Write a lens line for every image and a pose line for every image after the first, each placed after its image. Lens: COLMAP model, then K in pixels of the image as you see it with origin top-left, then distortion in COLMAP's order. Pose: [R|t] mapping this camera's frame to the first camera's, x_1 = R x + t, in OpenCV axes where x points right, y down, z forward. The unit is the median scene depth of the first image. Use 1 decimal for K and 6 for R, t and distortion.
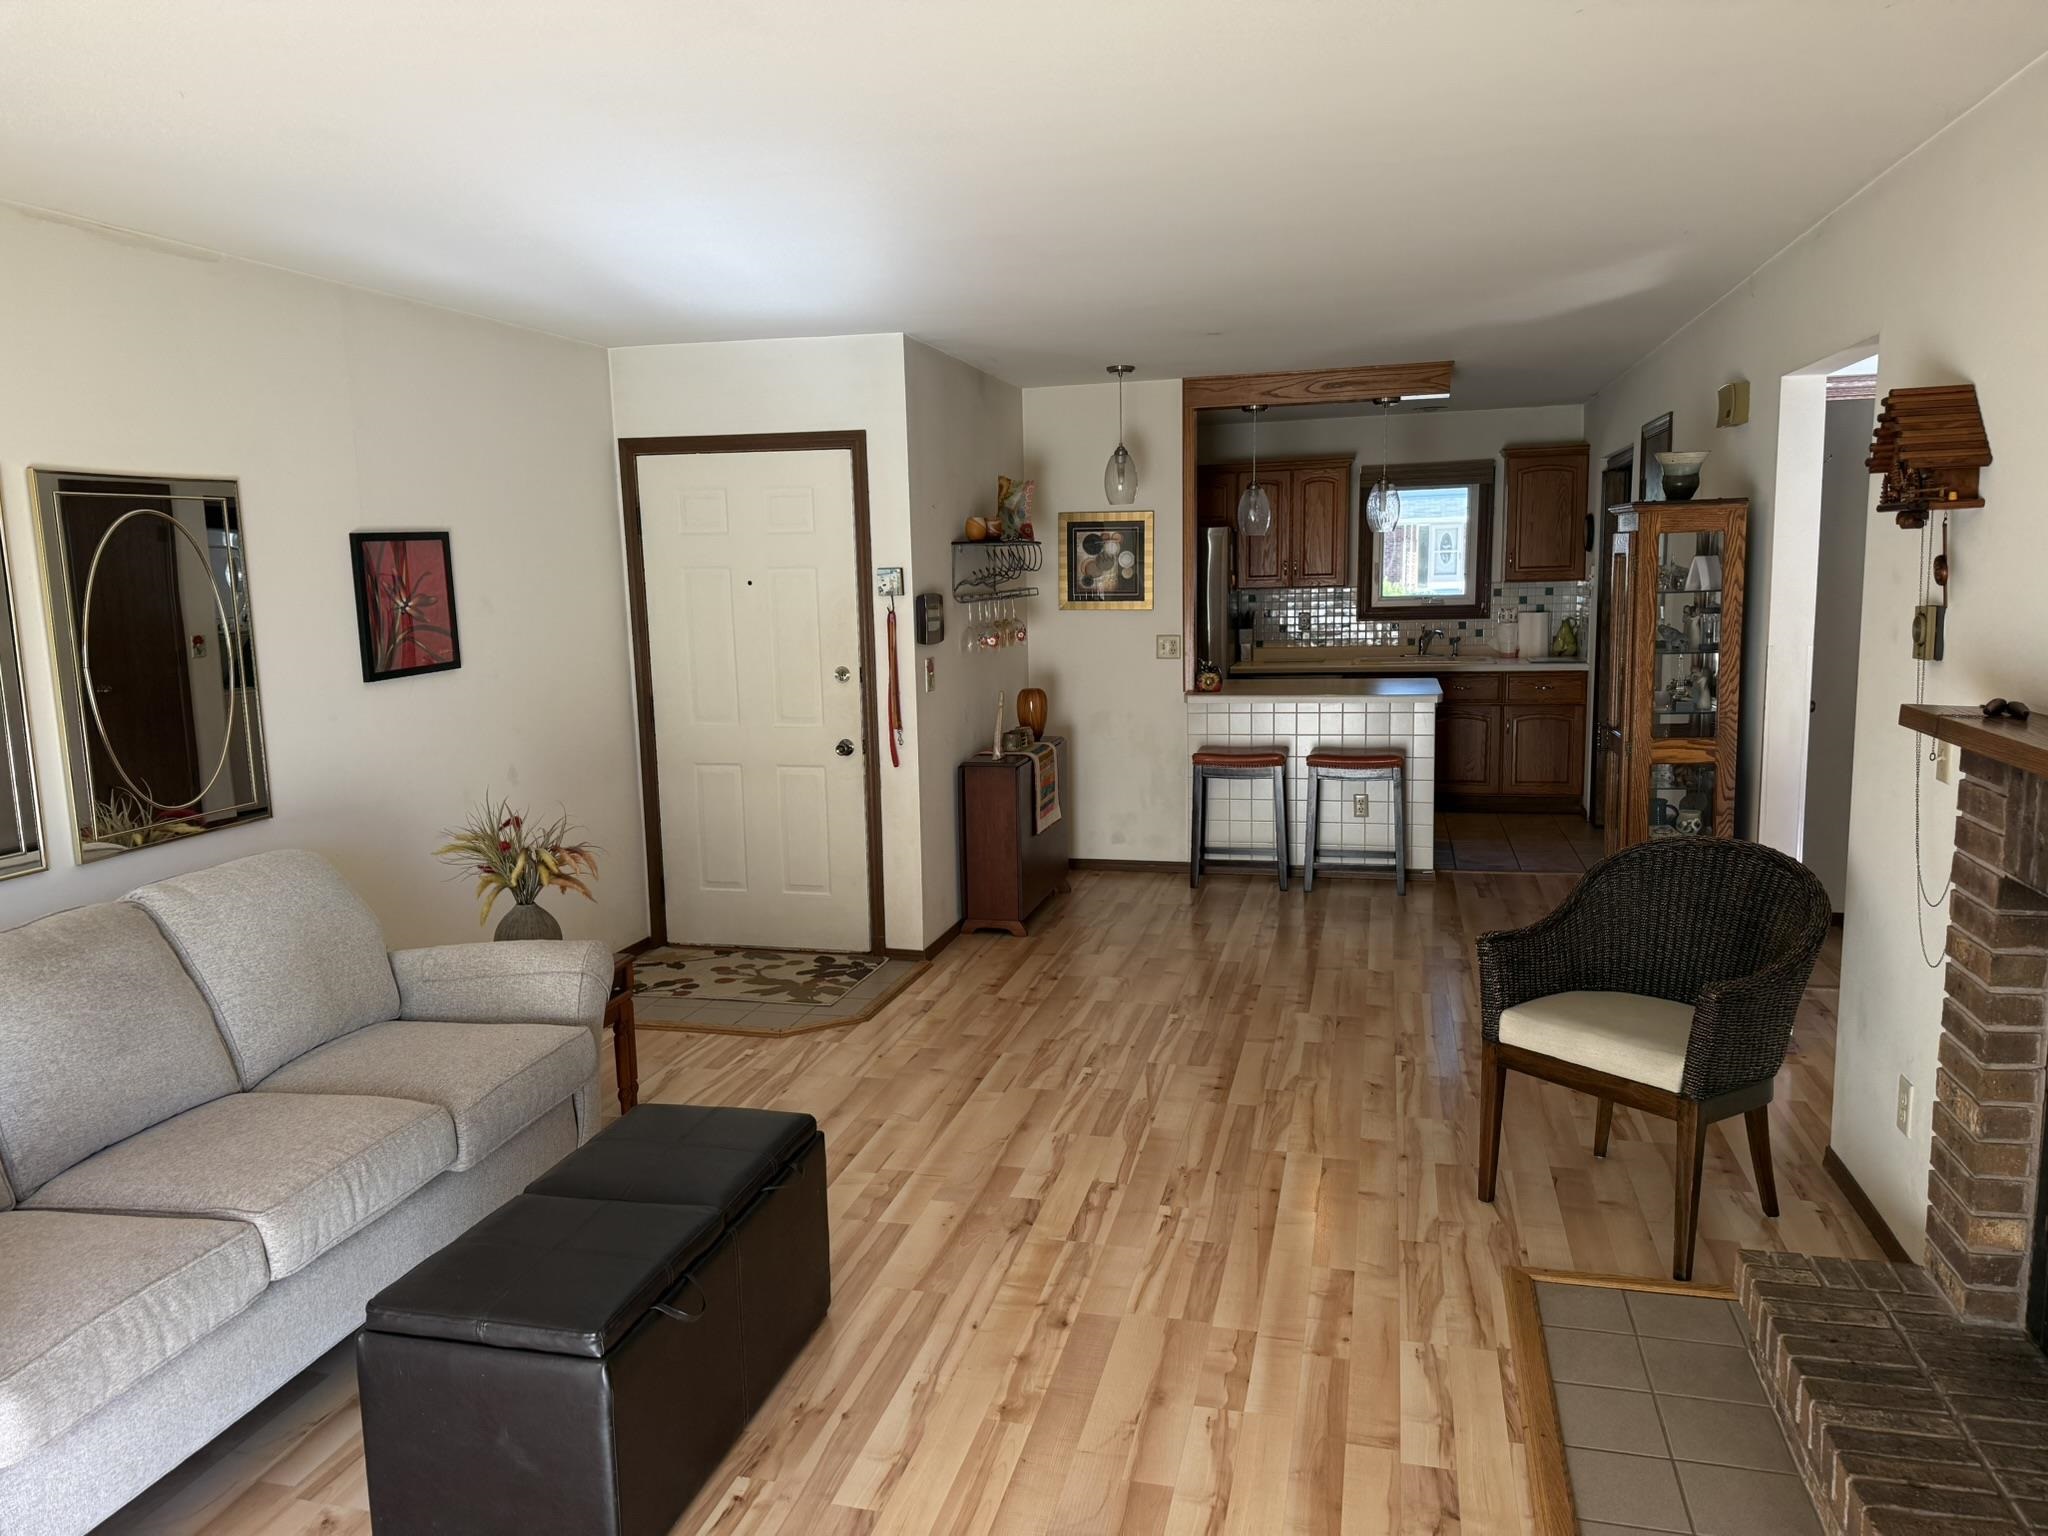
lens RADIAL K [[1408.8, 0, 1025.5], [0, 1408.8, 770.2], [0, 0, 1]] dist [0.050048, -0.067220]
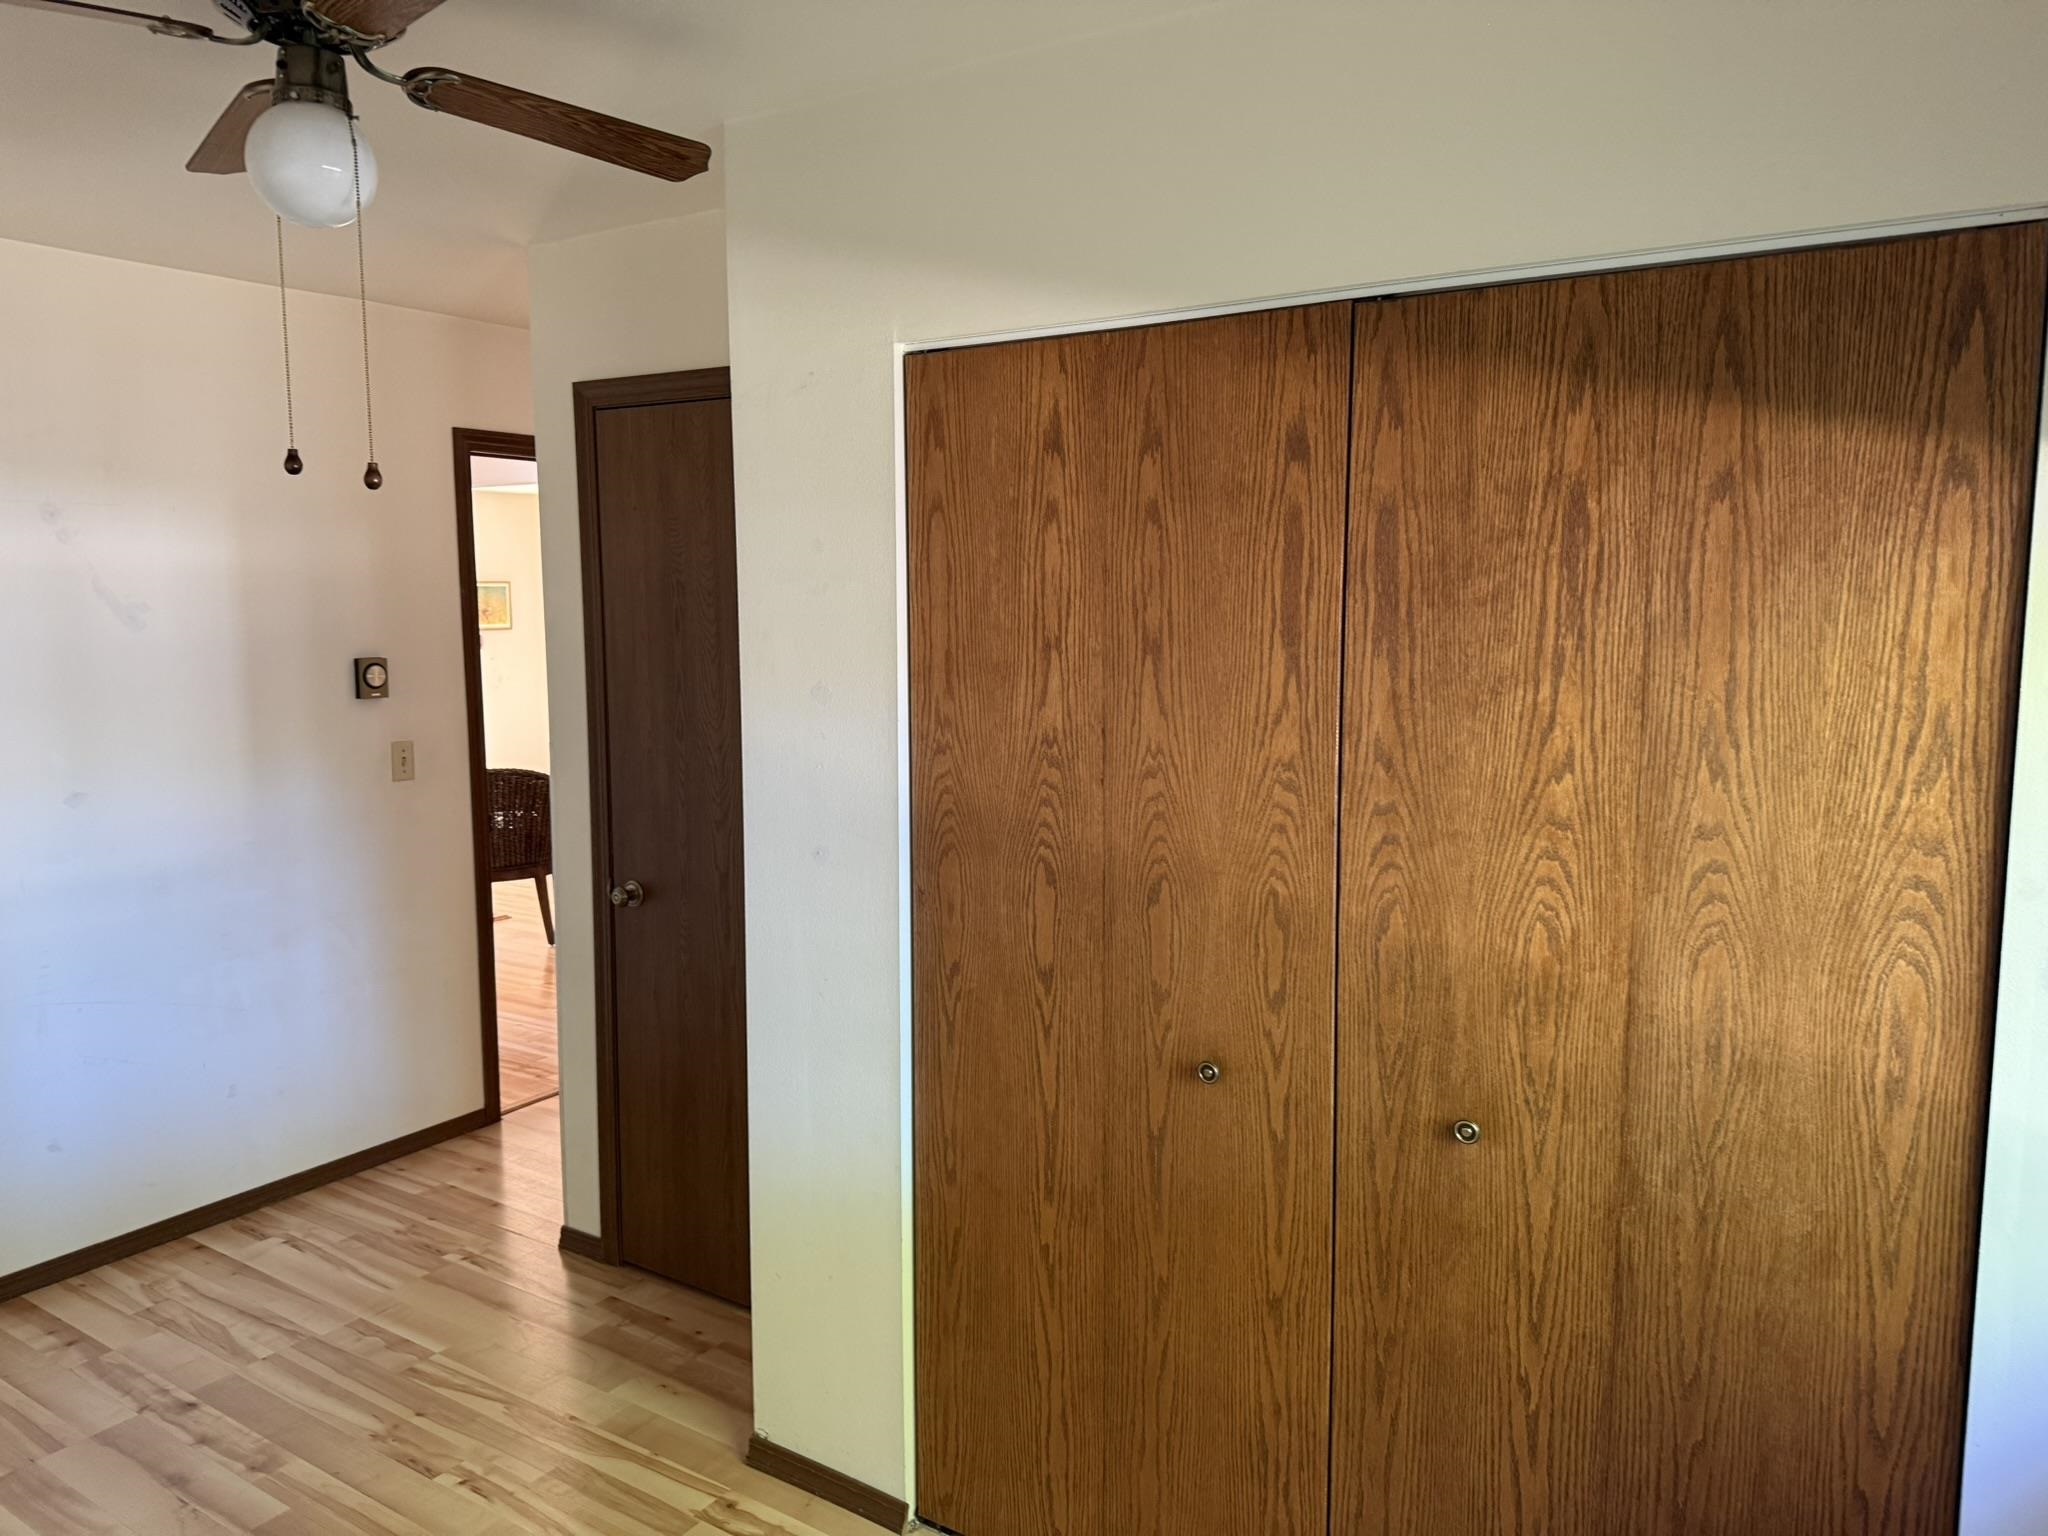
lens RADIAL K [[1408.8, 0, 1025.3], [0, 1408.8, 767.7], [0, 0, 1]] dist [0.050048, -0.067220]
pose [[0.319254, -0.086708, 0.943694, -0.426648], [0.127101, 0.990726, 0.048031, -0.010592], [-0.939107, 0.104610, 0.327314, 0.063040]]
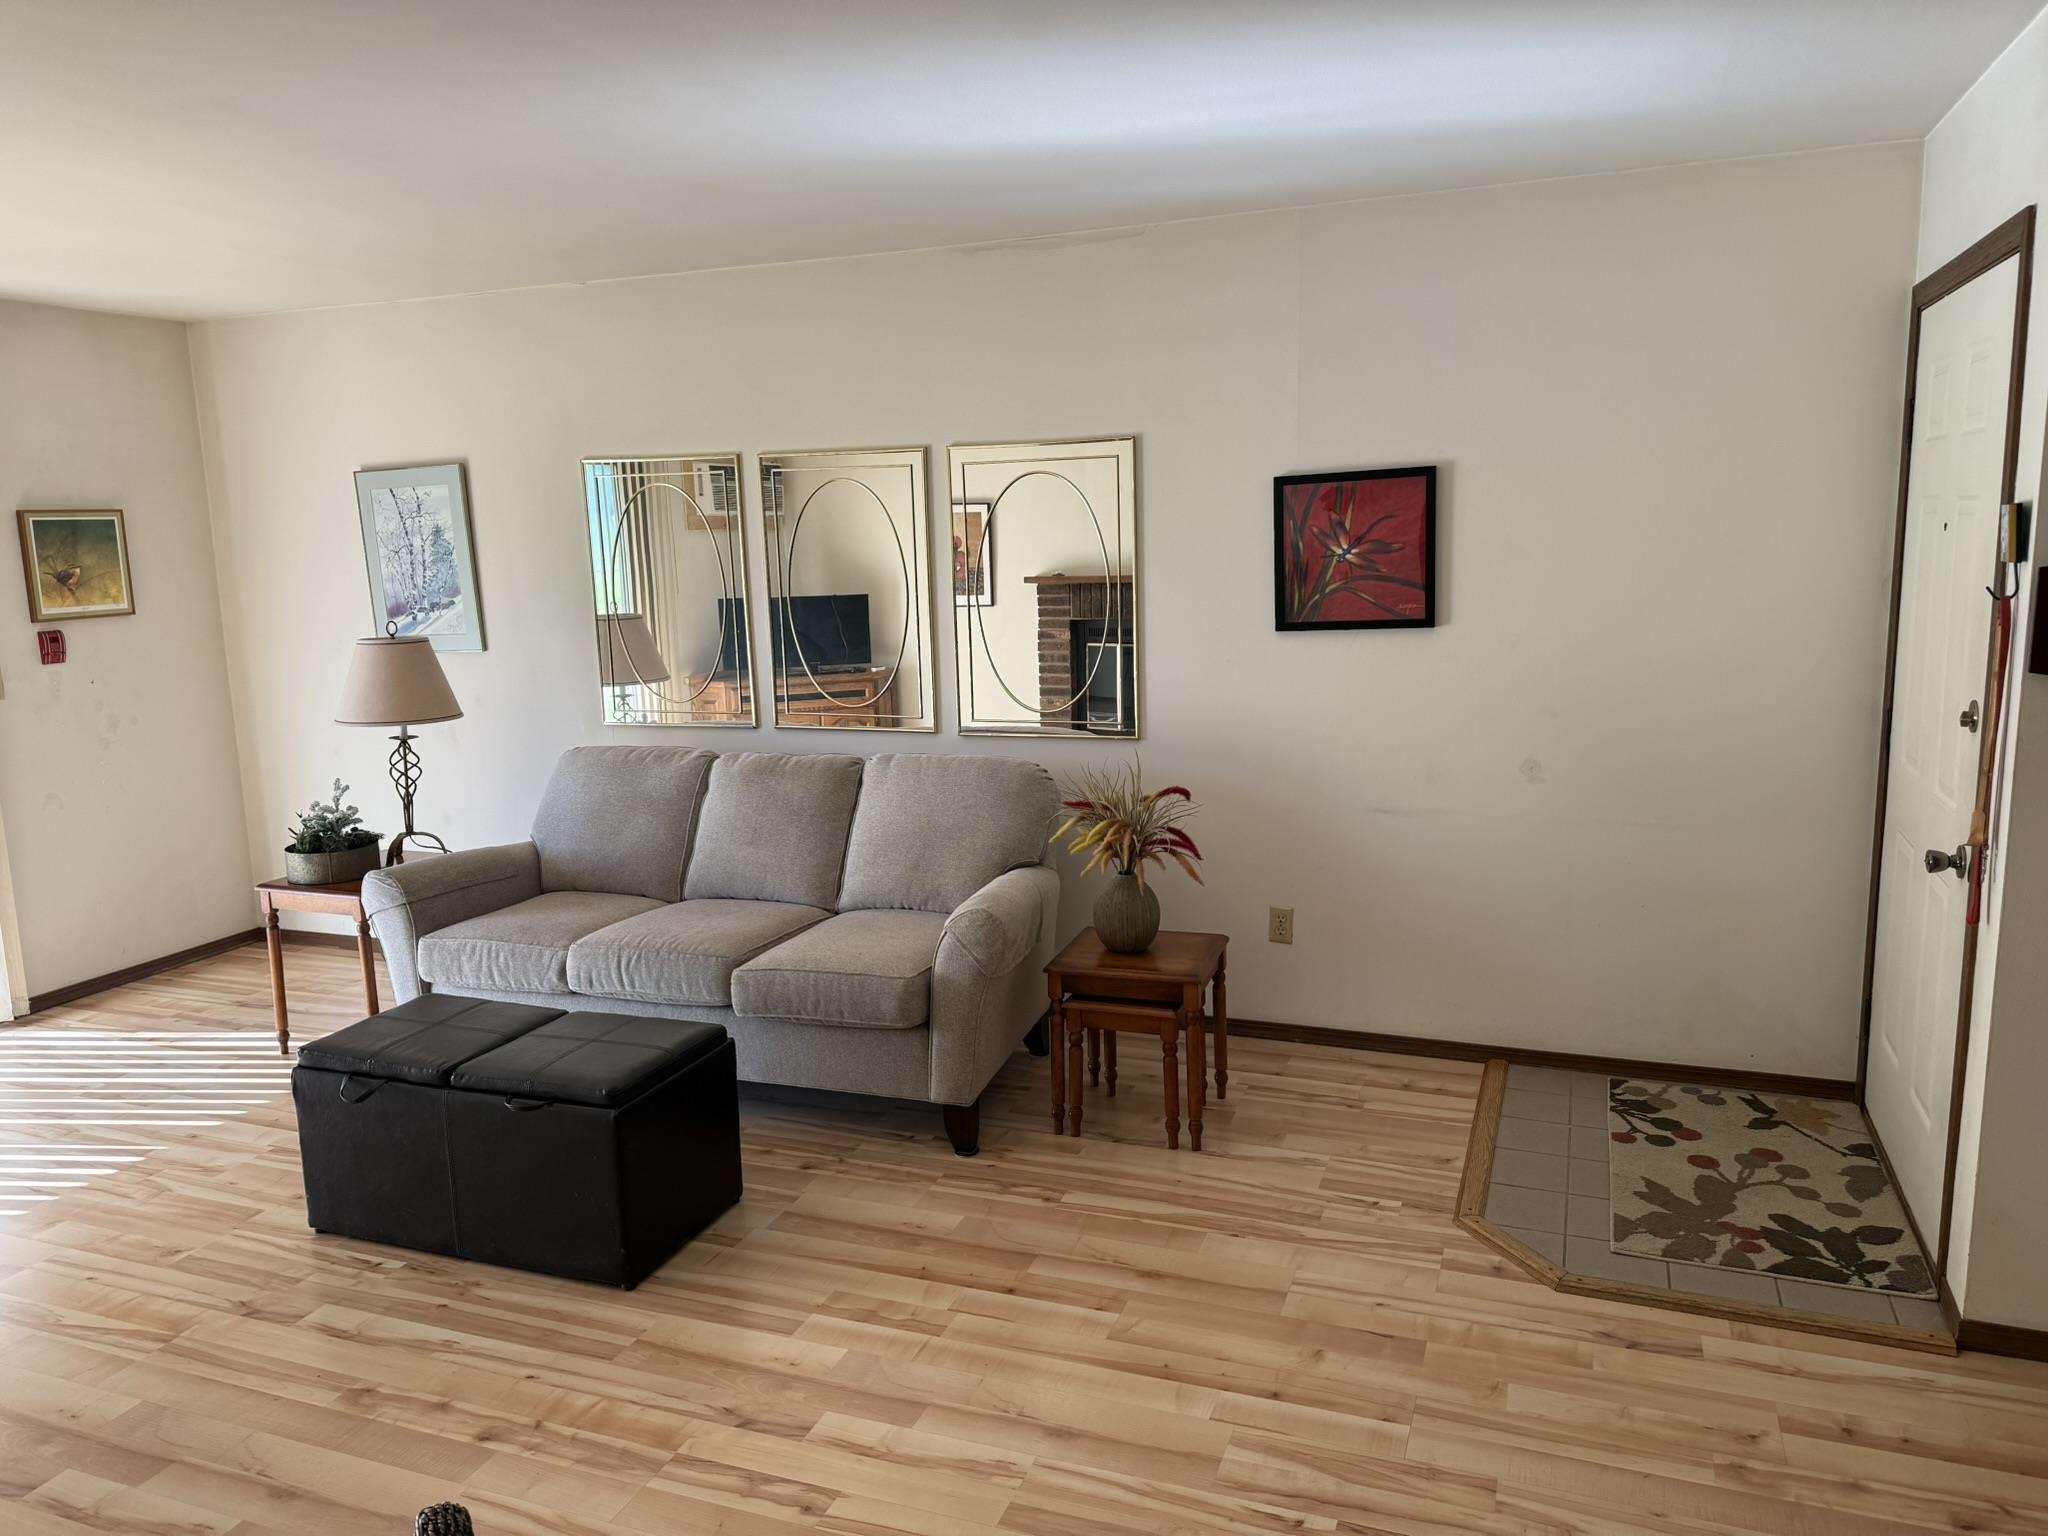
lens RADIAL K [[1408.8, 0, 1028.5], [0, 1408.8, 764.2], [0, 0, 1]] dist [0.050048, -0.067220]
pose [[-0.112130, 0.188015, -0.975744, 0.473577], [-0.117500, 0.972539, 0.200900, -0.135059], [0.986722, 0.137177, -0.086959, 0.851626]]
